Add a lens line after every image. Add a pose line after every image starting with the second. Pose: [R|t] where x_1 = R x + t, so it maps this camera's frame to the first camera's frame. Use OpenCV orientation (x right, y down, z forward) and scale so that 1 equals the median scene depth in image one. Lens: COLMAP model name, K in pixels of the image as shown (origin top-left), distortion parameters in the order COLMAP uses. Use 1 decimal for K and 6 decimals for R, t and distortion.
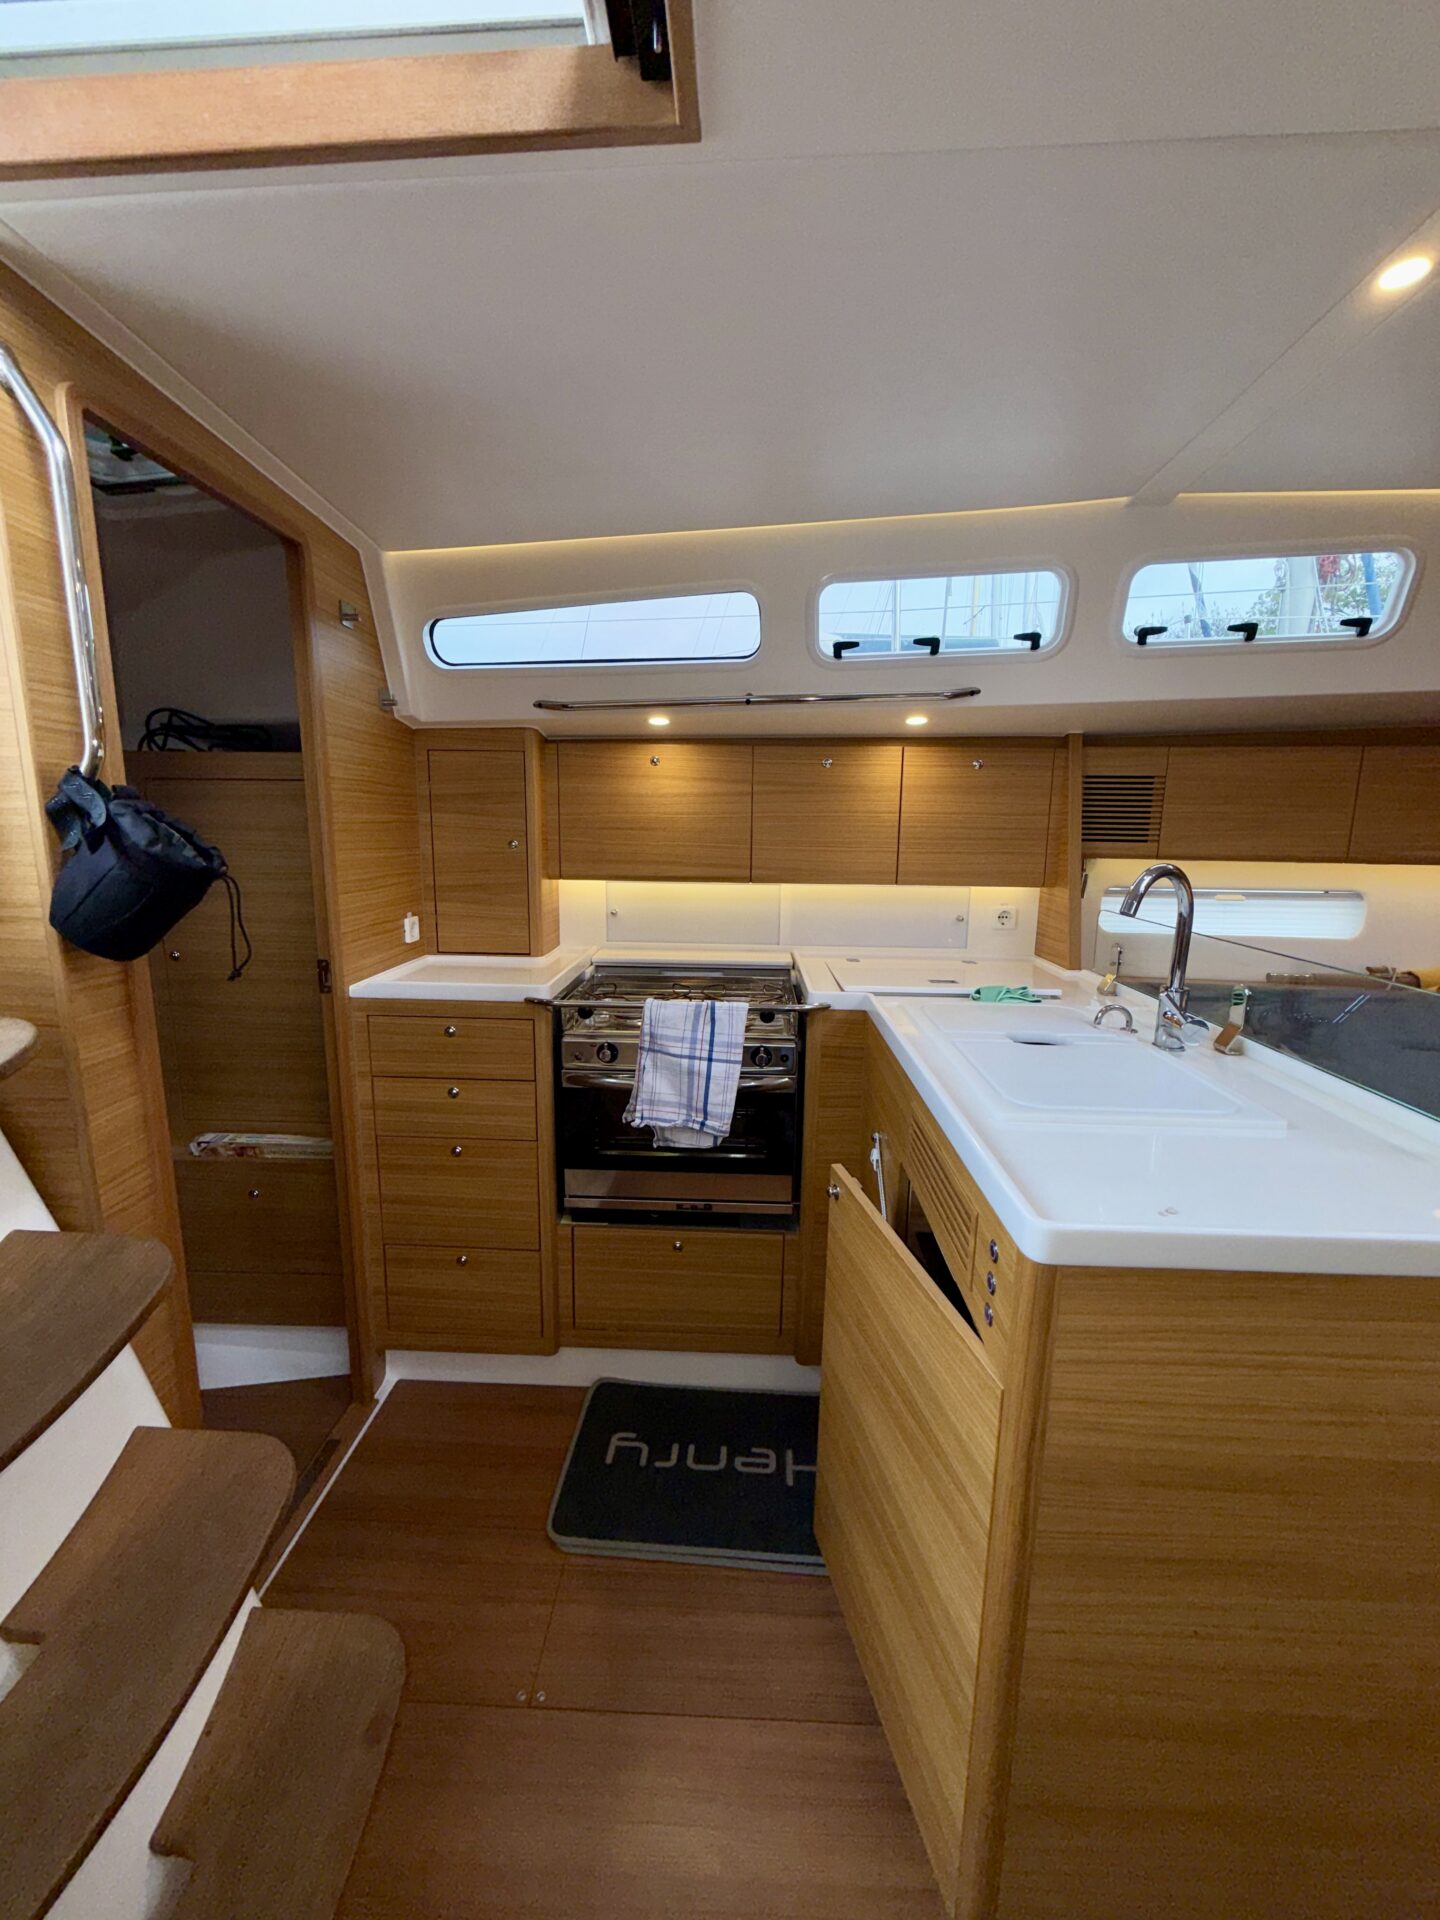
lens RADIAL K [[764.1, 0, 721.4], [0, 764.1, 957.0], [0, 0, 1]] dist [0.000406, -0.000366]
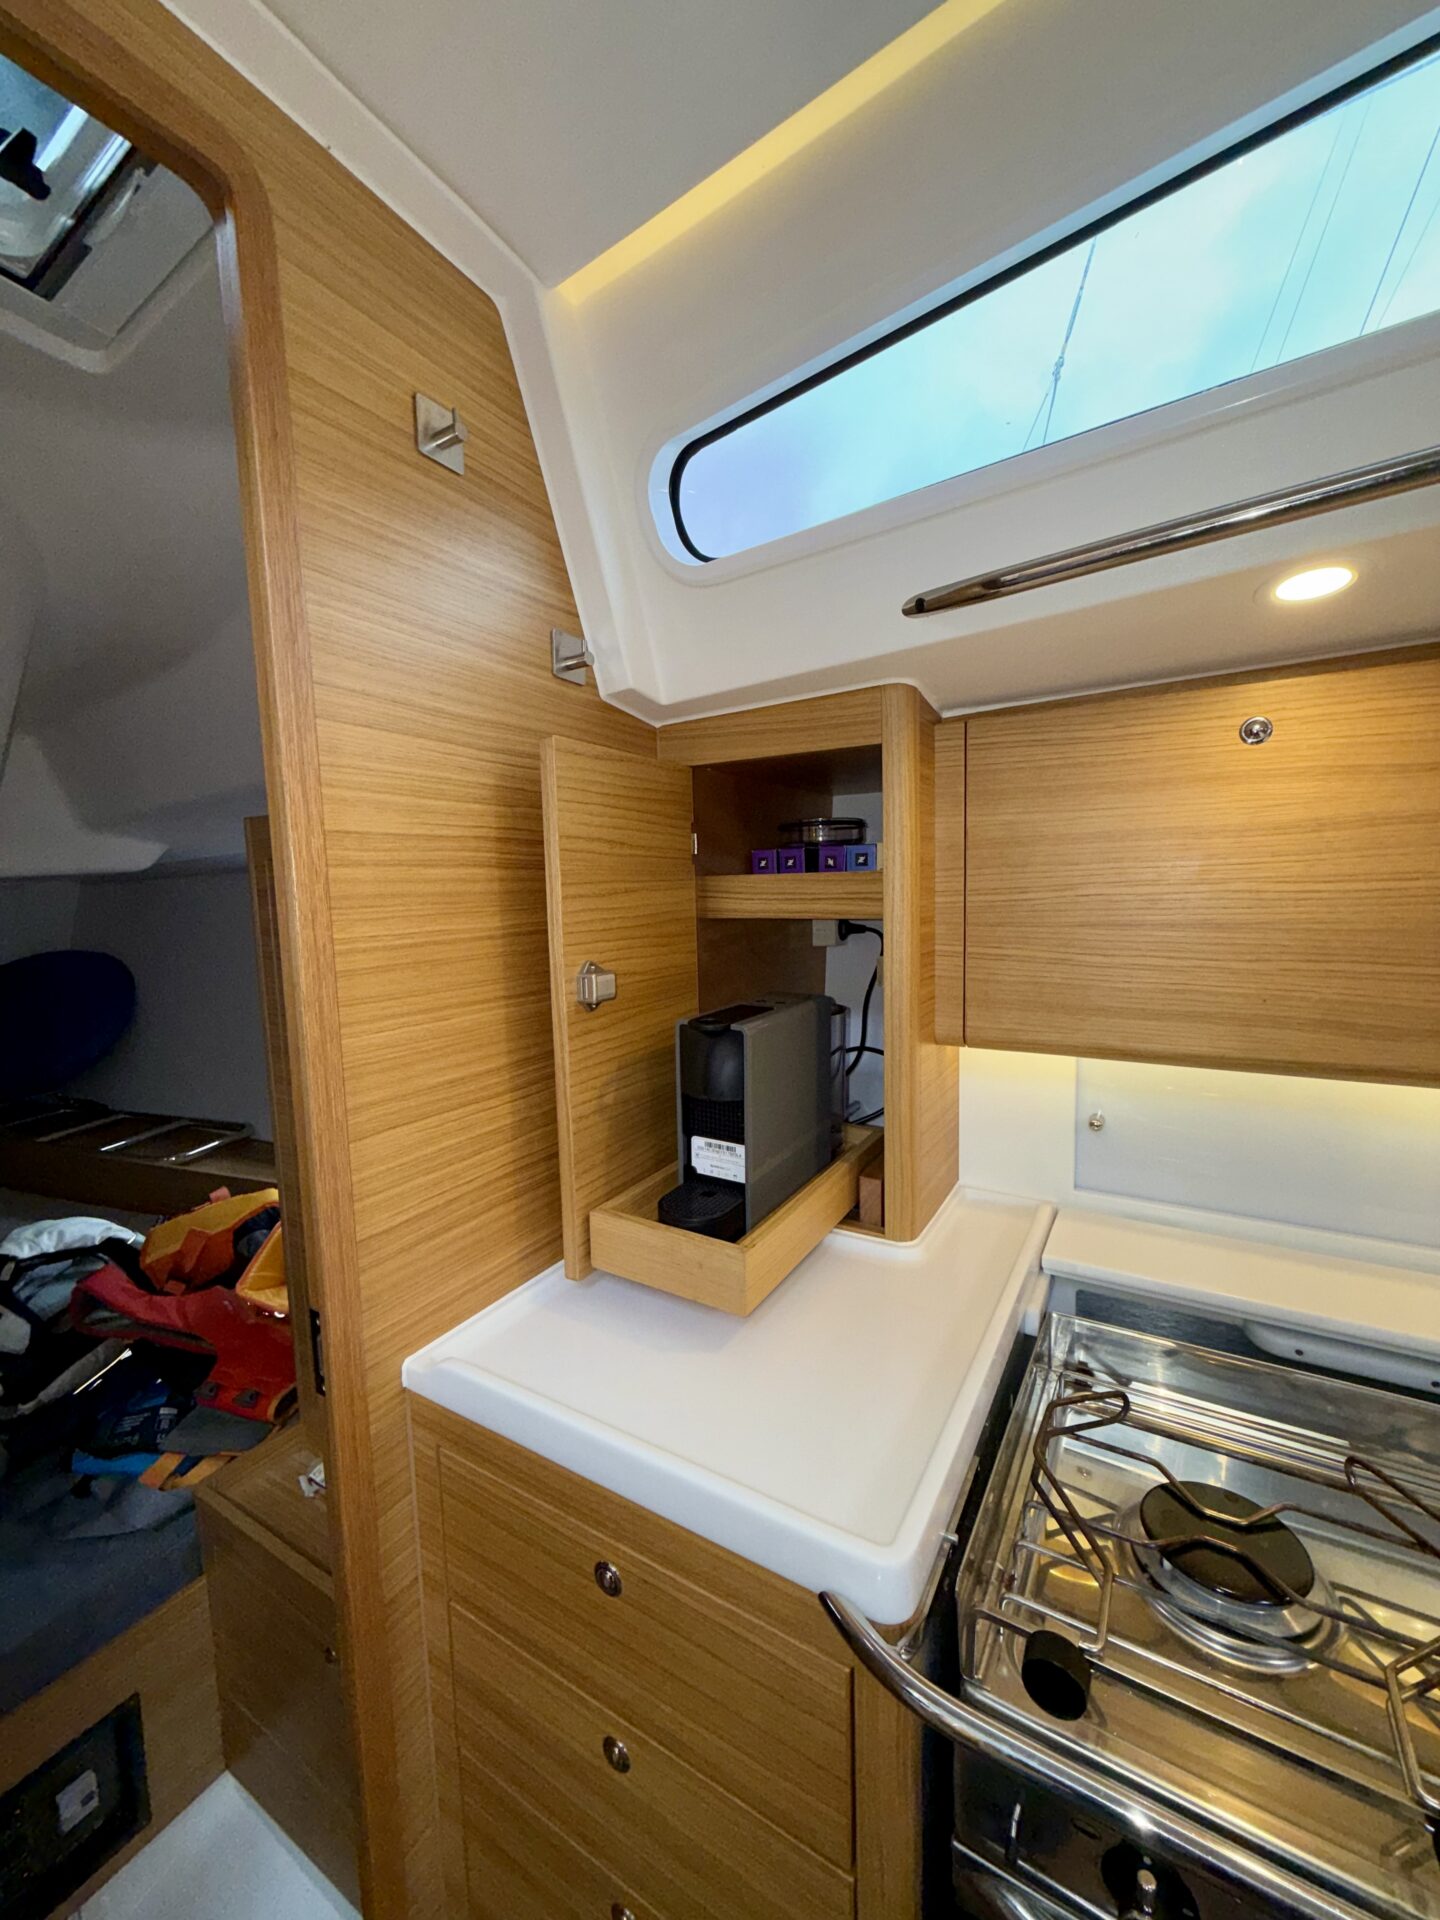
lens RADIAL K [[764.1, 0, 721.4], [0, 764.1, 957.0], [0, 0, 1]] dist [0.000406, -0.000366]
pose [[0.871790, 0.009526, -0.489787, -0.136205], [-0.044977, 0.997144, -0.060663, -0.131280], [0.487810, 0.074914, 0.869729, 0.632525]]
